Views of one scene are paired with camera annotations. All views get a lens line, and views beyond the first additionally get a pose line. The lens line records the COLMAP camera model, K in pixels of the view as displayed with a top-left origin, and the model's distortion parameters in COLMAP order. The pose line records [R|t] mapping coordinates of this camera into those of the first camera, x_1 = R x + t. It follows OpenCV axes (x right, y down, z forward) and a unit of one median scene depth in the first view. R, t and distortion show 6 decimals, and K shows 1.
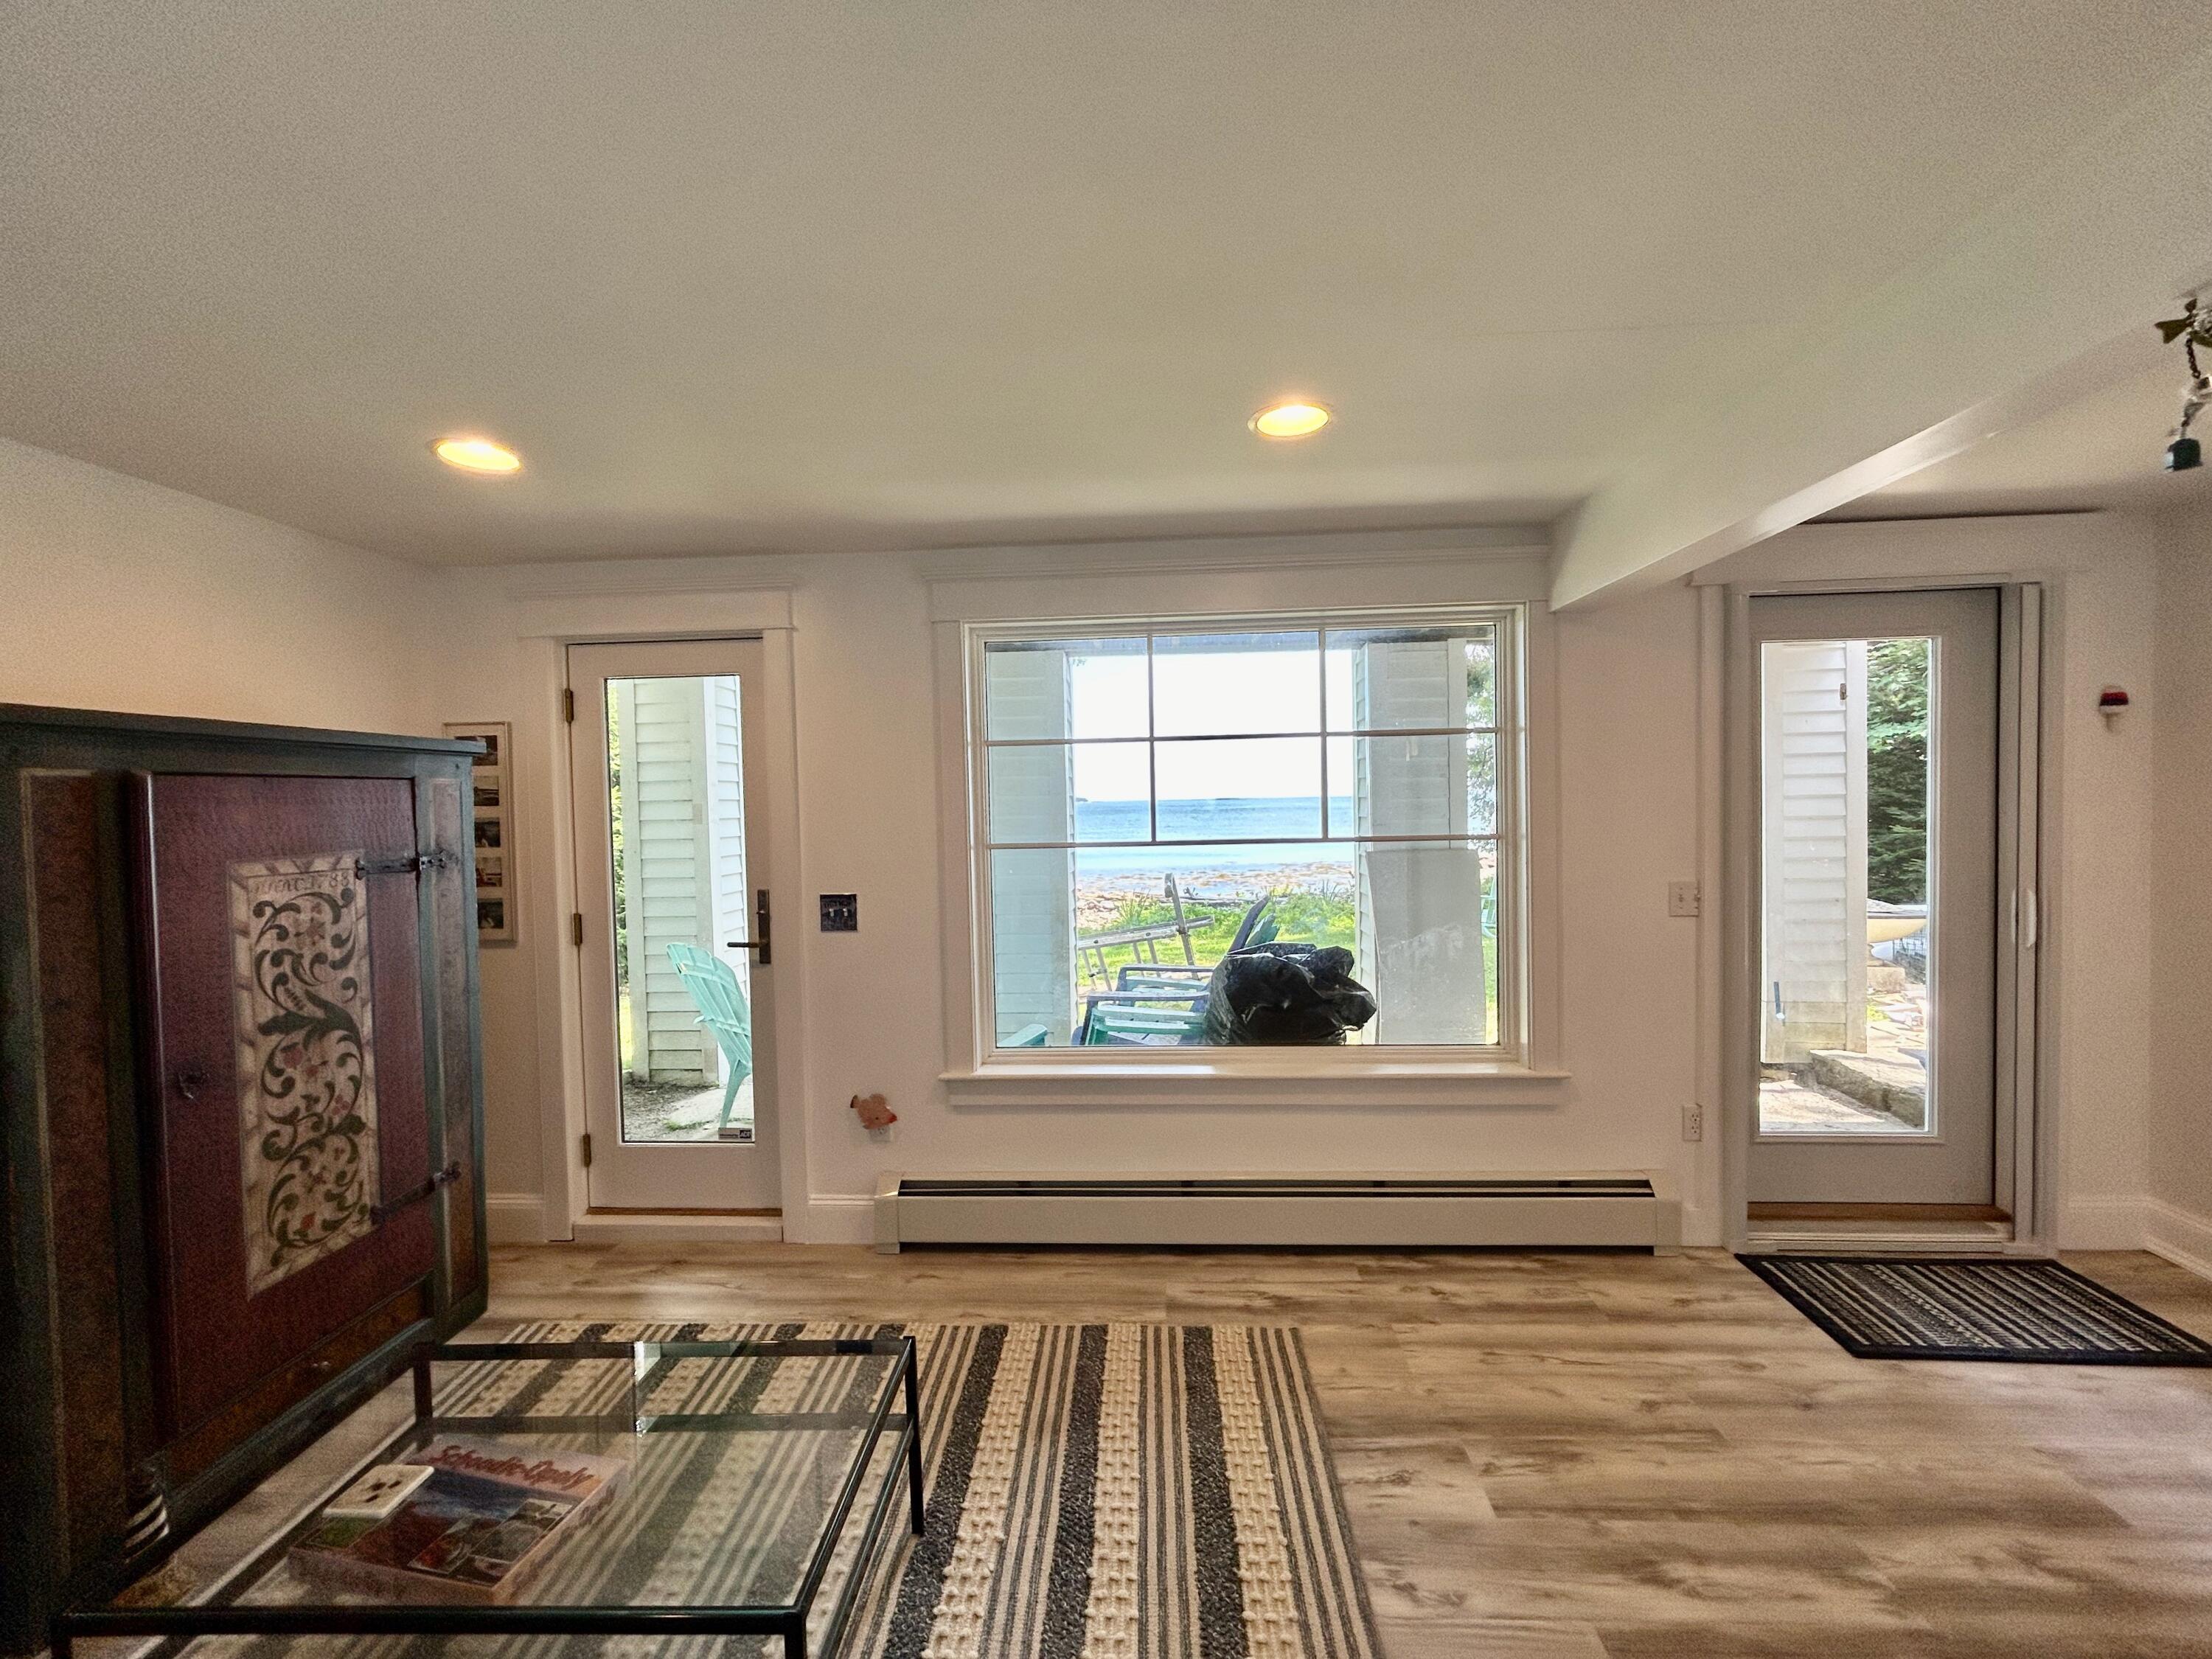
lens RADIAL K [[897.2, 0, 1110.2], [0, 897.2, 823.1], [0, 0, 1]] dist [-0.008898, 0.003429]
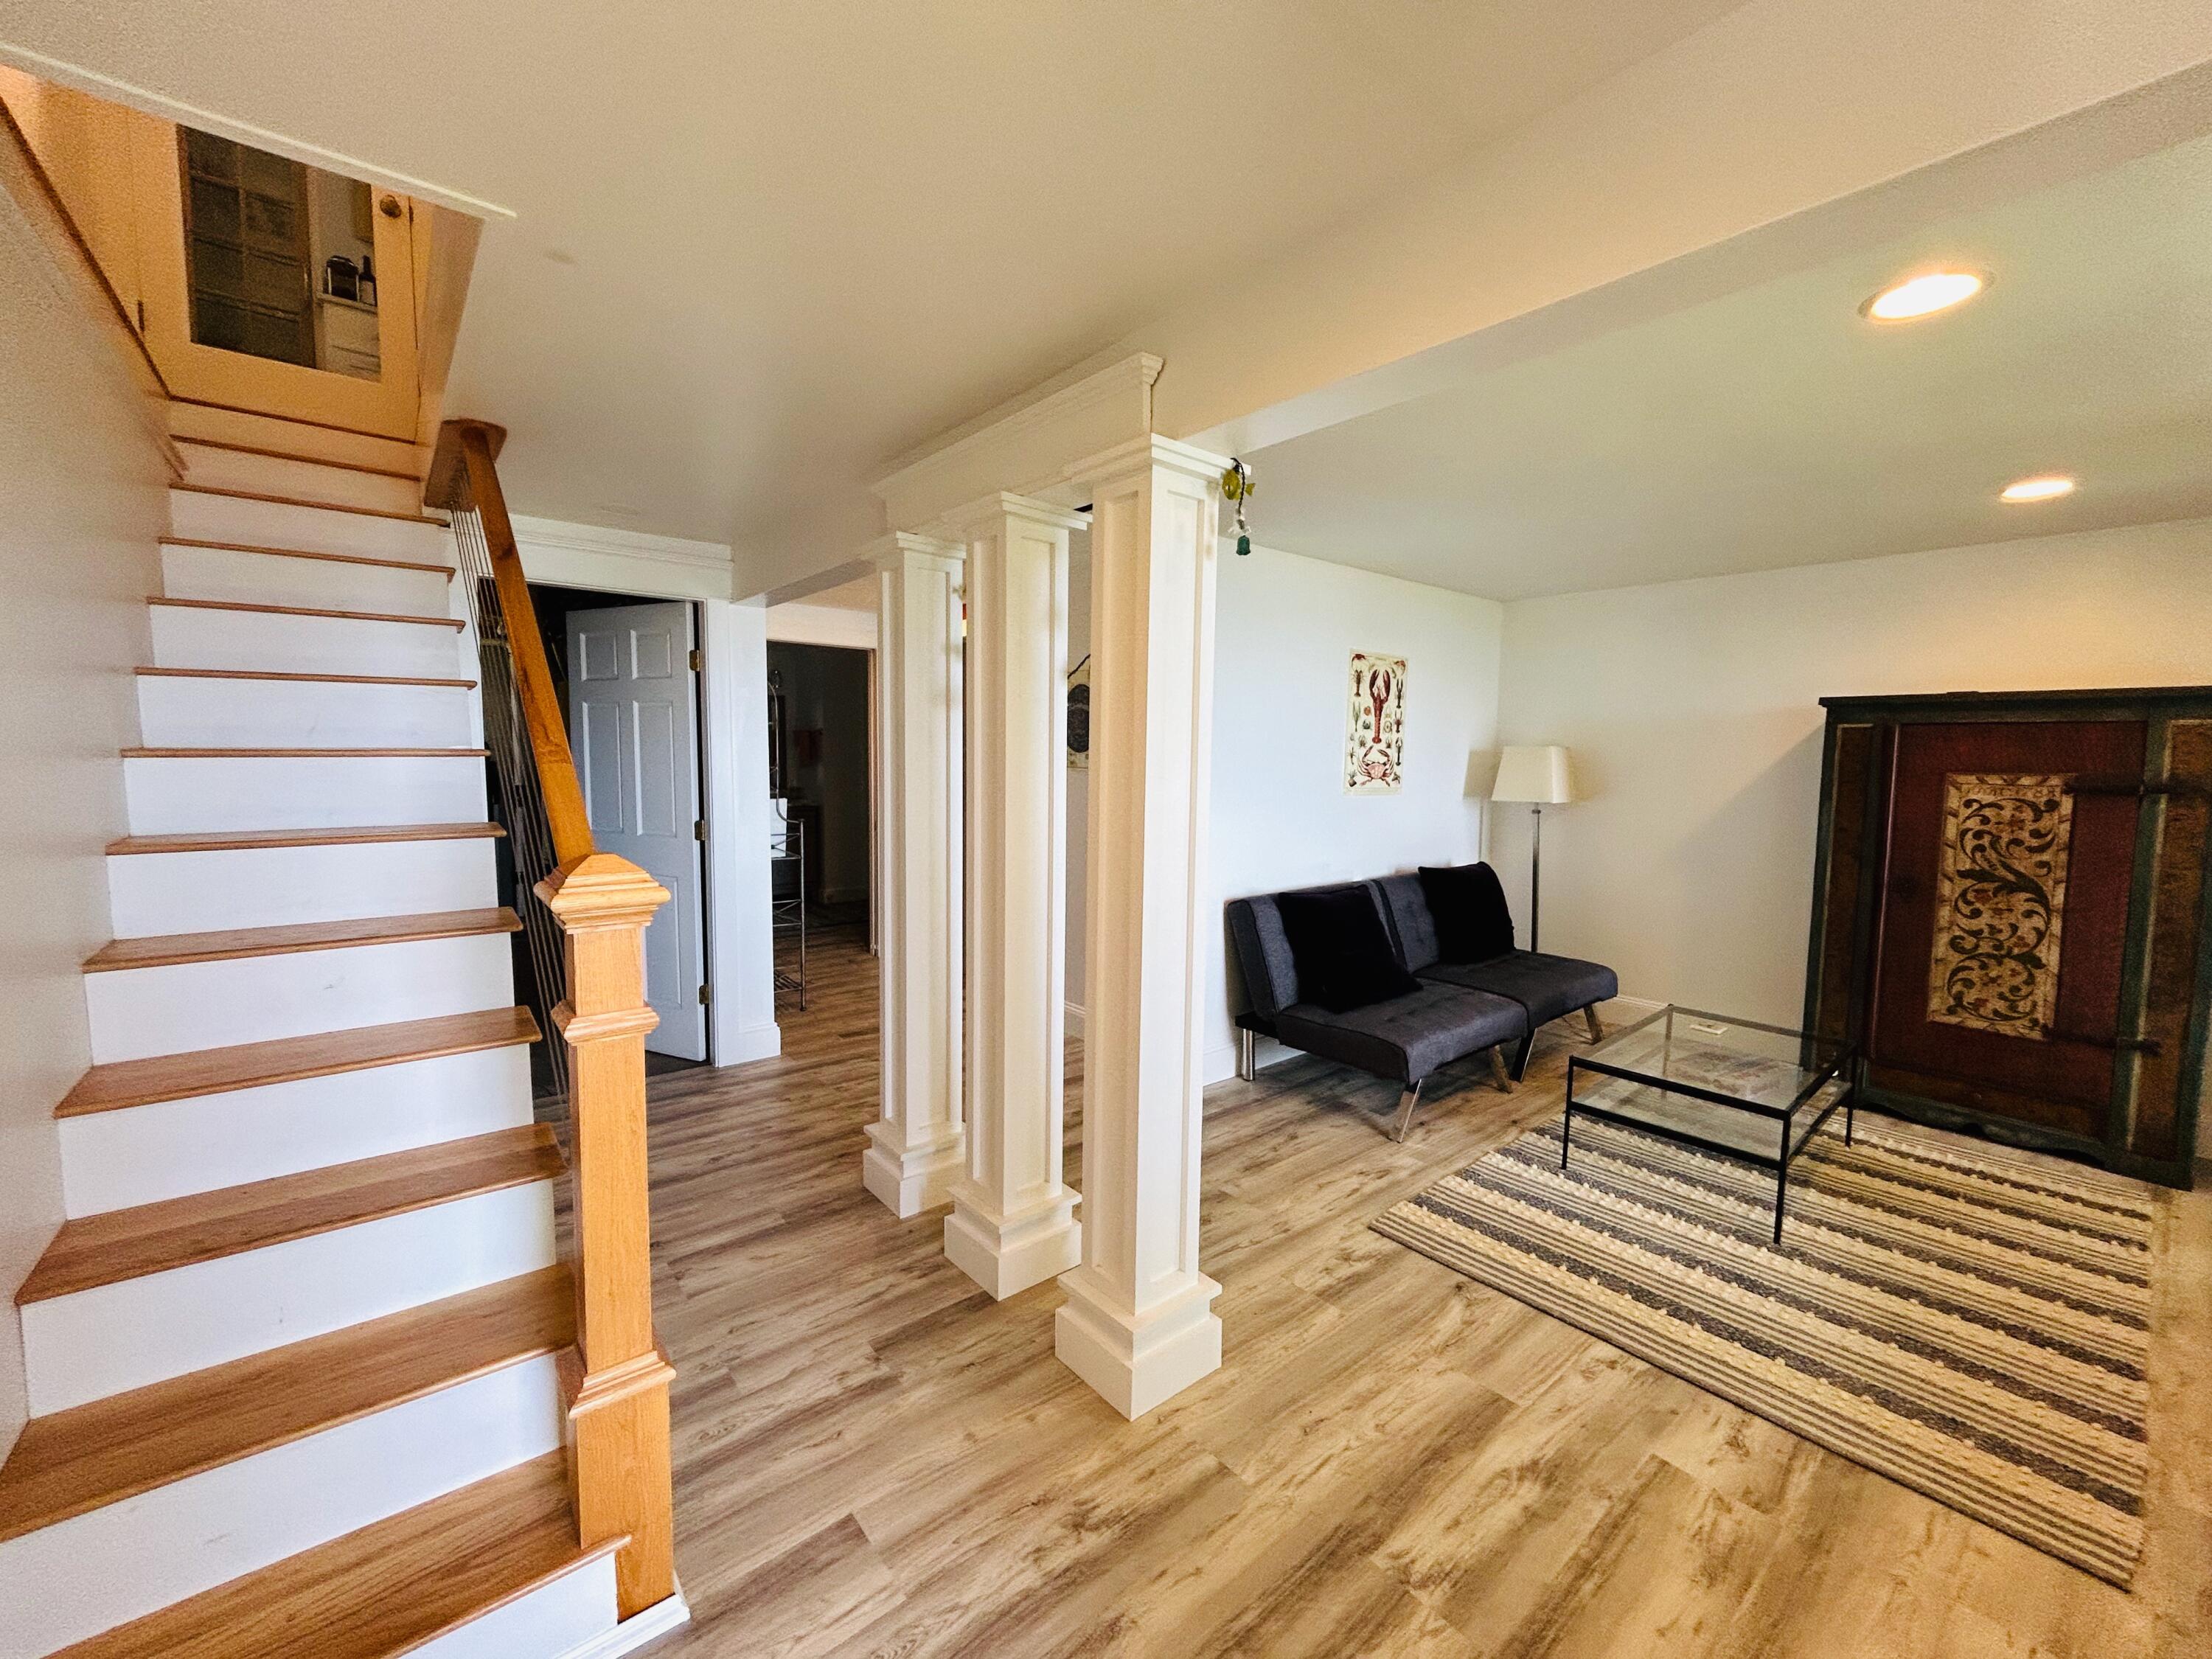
lens RADIAL K [[897.2, 0, 1105.8], [0, 897.2, 826.3], [0, 0, 1]] dist [-0.008898, 0.003429]
pose [[-0.739321, 0.068949, -0.669814, 1.335759], [-0.016121, 0.992646, 0.119974, -0.035087], [0.673161, 0.099498, -0.732772, 1.101163]]
